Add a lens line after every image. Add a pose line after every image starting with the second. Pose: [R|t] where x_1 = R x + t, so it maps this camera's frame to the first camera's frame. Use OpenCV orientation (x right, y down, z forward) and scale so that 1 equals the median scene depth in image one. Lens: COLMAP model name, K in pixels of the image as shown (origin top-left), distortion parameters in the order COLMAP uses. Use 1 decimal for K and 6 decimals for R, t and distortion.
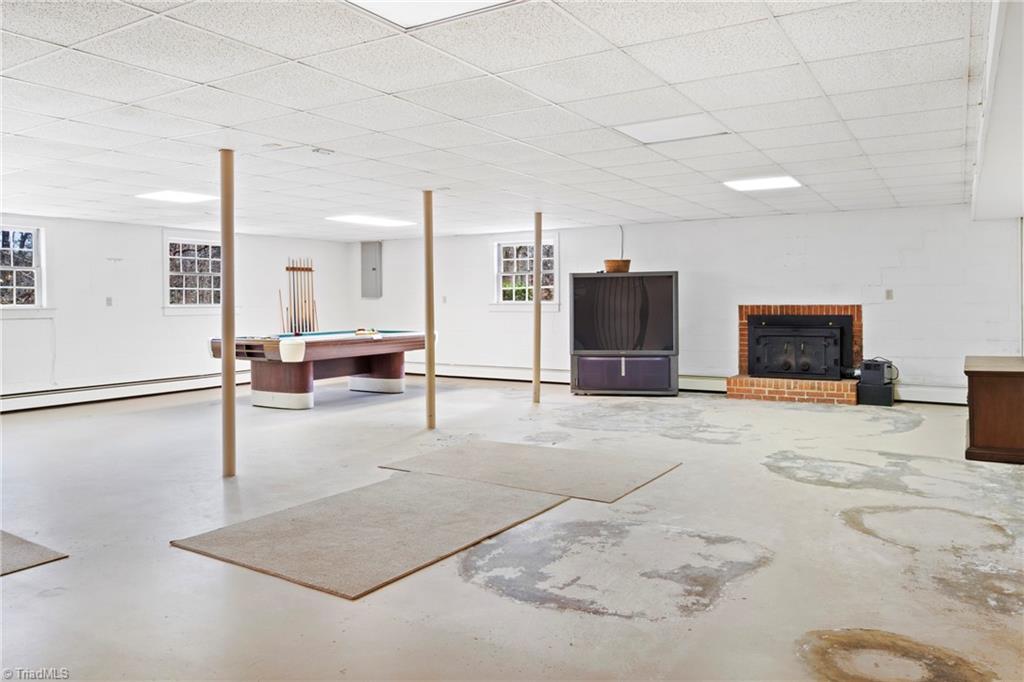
lens RADIAL K [[735.2, 0, 512.0], [0, 735.2, 340.5], [0, 0, 1]] dist [0.004611, -0.004211]
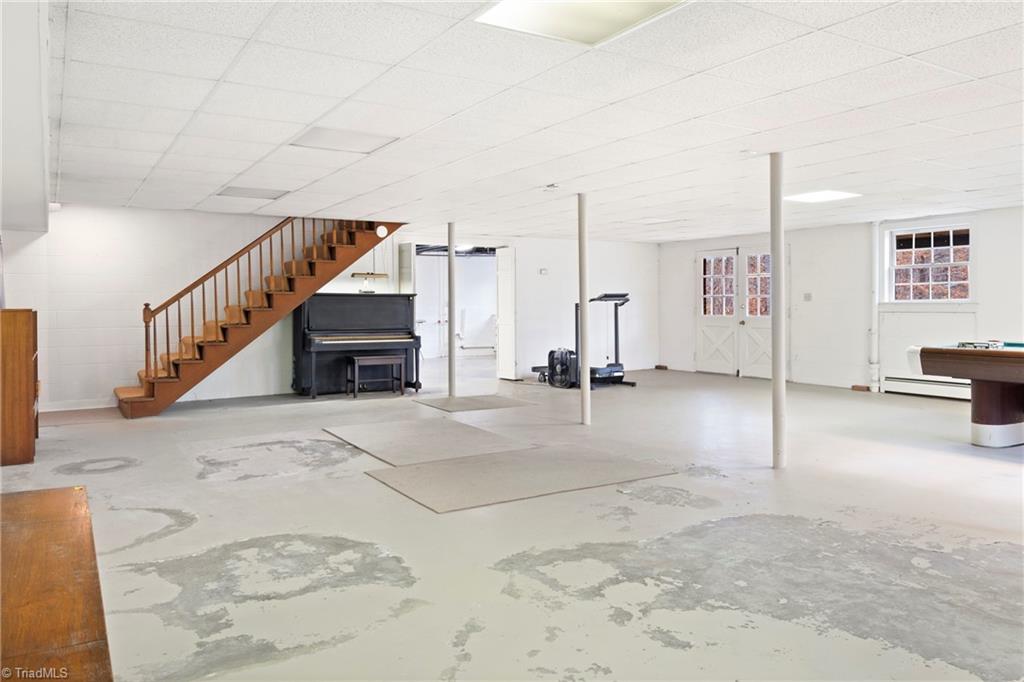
lens RADIAL K [[735.2, 0, 512.2], [0, 735.2, 338.3], [0, 0, 1]] dist [0.004611, -0.004211]
pose [[-0.445247, 0.055017, -0.893716, 0.935066], [-0.039281, 0.995949, 0.080880, -0.087496], [0.894546, 0.071118, -0.441282, 1.488232]]
